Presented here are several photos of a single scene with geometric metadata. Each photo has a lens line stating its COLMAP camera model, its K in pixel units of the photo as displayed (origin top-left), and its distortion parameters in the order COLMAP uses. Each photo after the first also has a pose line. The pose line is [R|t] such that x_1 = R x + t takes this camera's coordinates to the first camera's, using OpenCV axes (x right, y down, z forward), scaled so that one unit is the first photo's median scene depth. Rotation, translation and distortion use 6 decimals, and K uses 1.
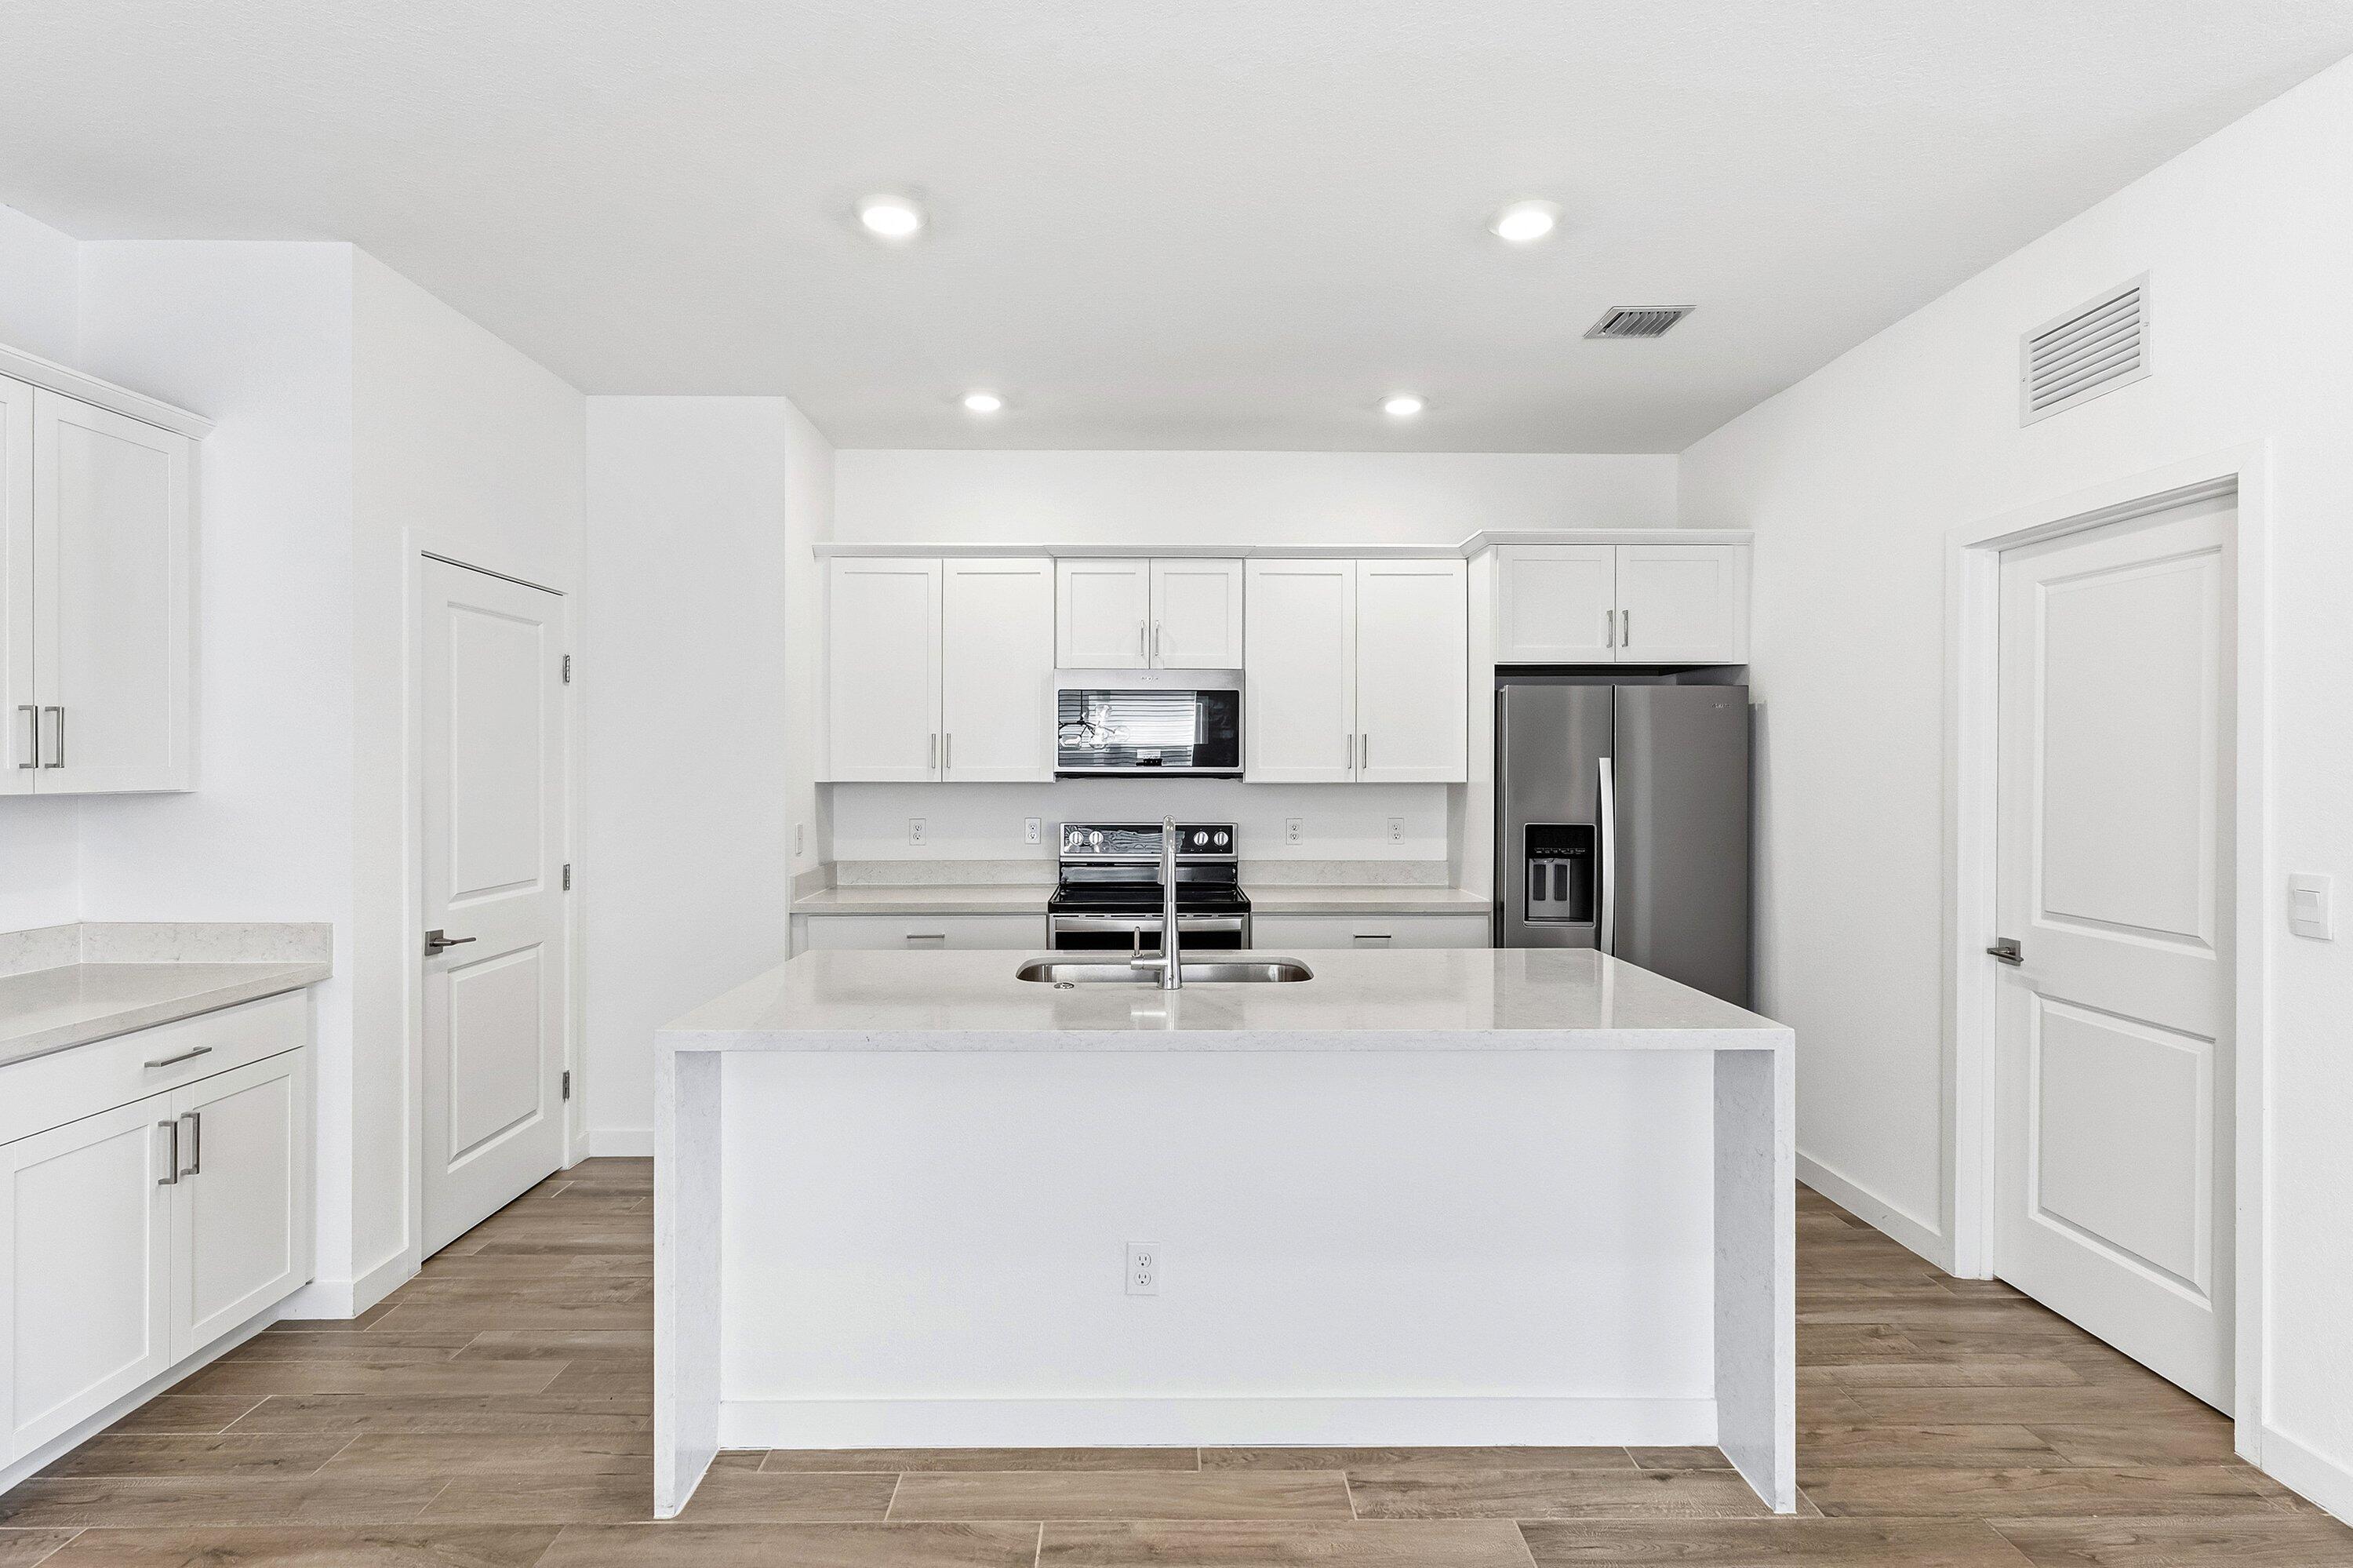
lens RADIAL K [[1147.7, 0, 1165.2], [0, 1147.7, 774.5], [0, 0, 1]] dist [-0.001611, -0.000483]
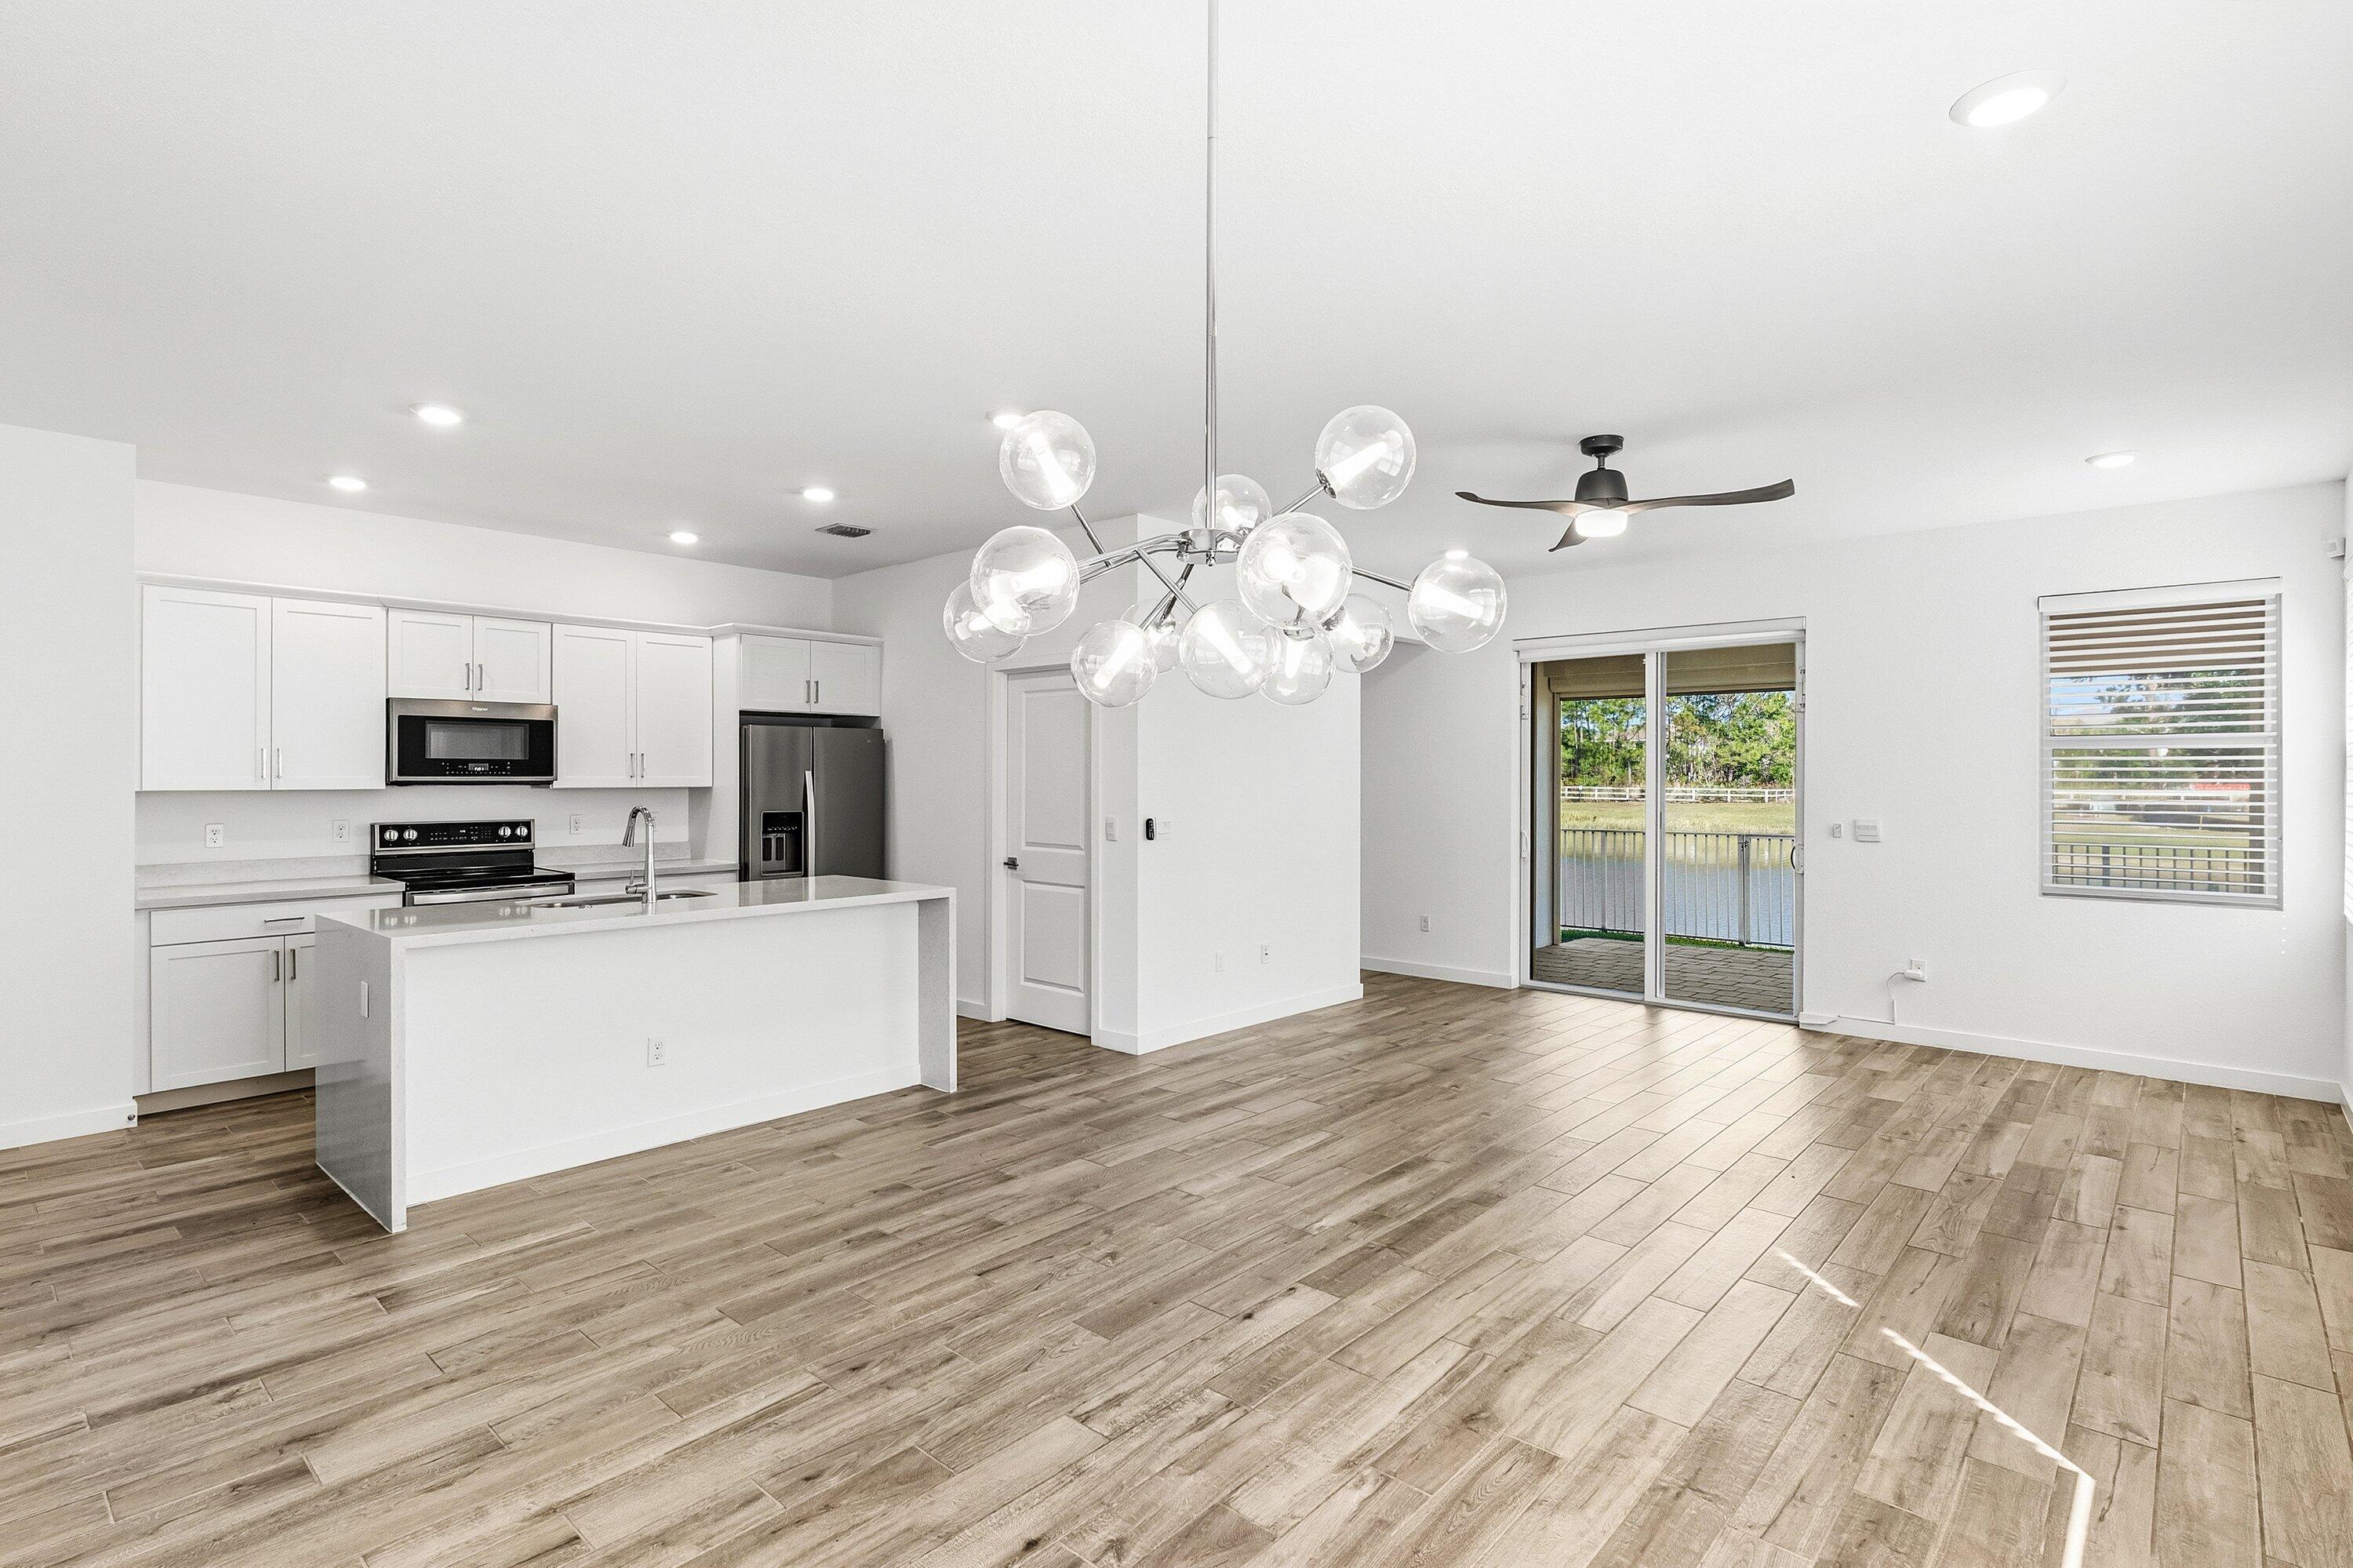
lens RADIAL K [[1147.7, 0, 1177.3], [0, 1147.7, 785.5], [0, 0, 1]] dist [-0.001611, -0.000483]
pose [[0.673969, -0.007000, 0.738727, -0.592515], [0.004519, 0.999975, 0.005353, -0.000199], [-0.738746, -0.000269, 0.673984, -0.623036]]
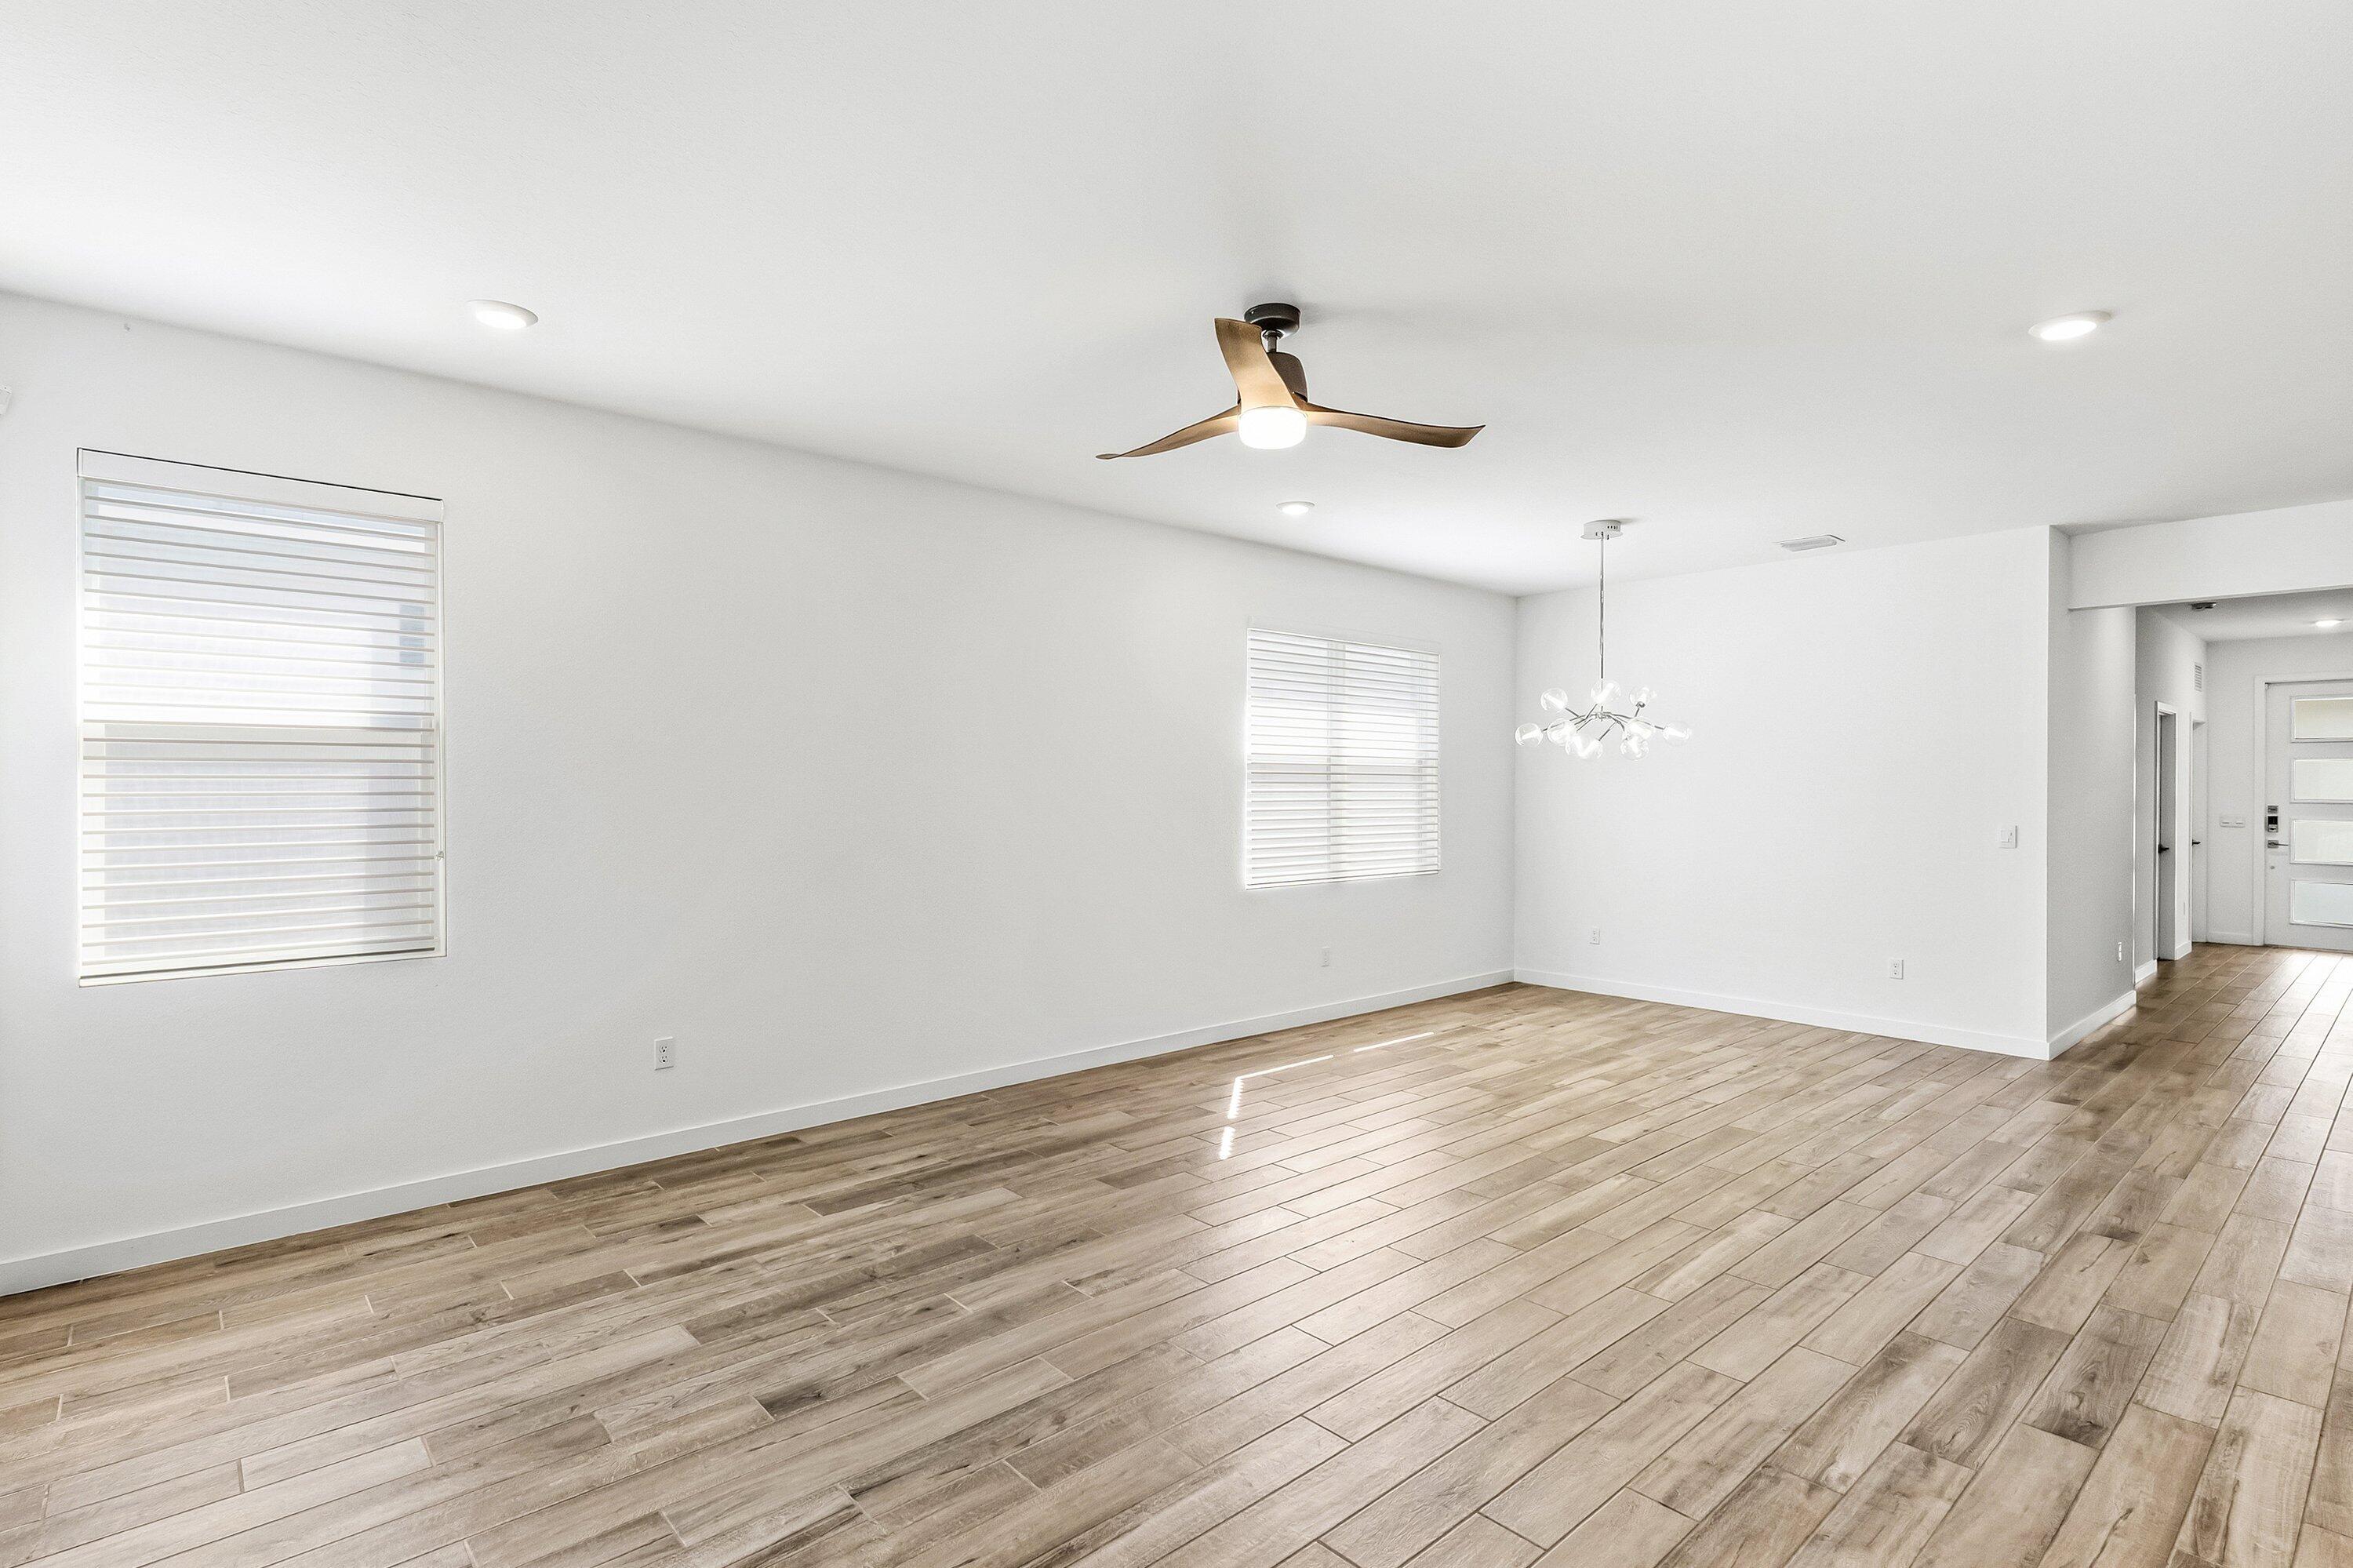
lens RADIAL K [[1147.7, 0, 1183.8], [0, 1147.7, 785.1], [0, 0, 1]] dist [-0.001611, -0.000483]
pose [[-0.746933, -0.002949, -0.664893, 1.493869], [-0.010052, 0.999926, 0.006857, 0.000141], [0.664824, 0.011805, -0.746907, 0.628570]]
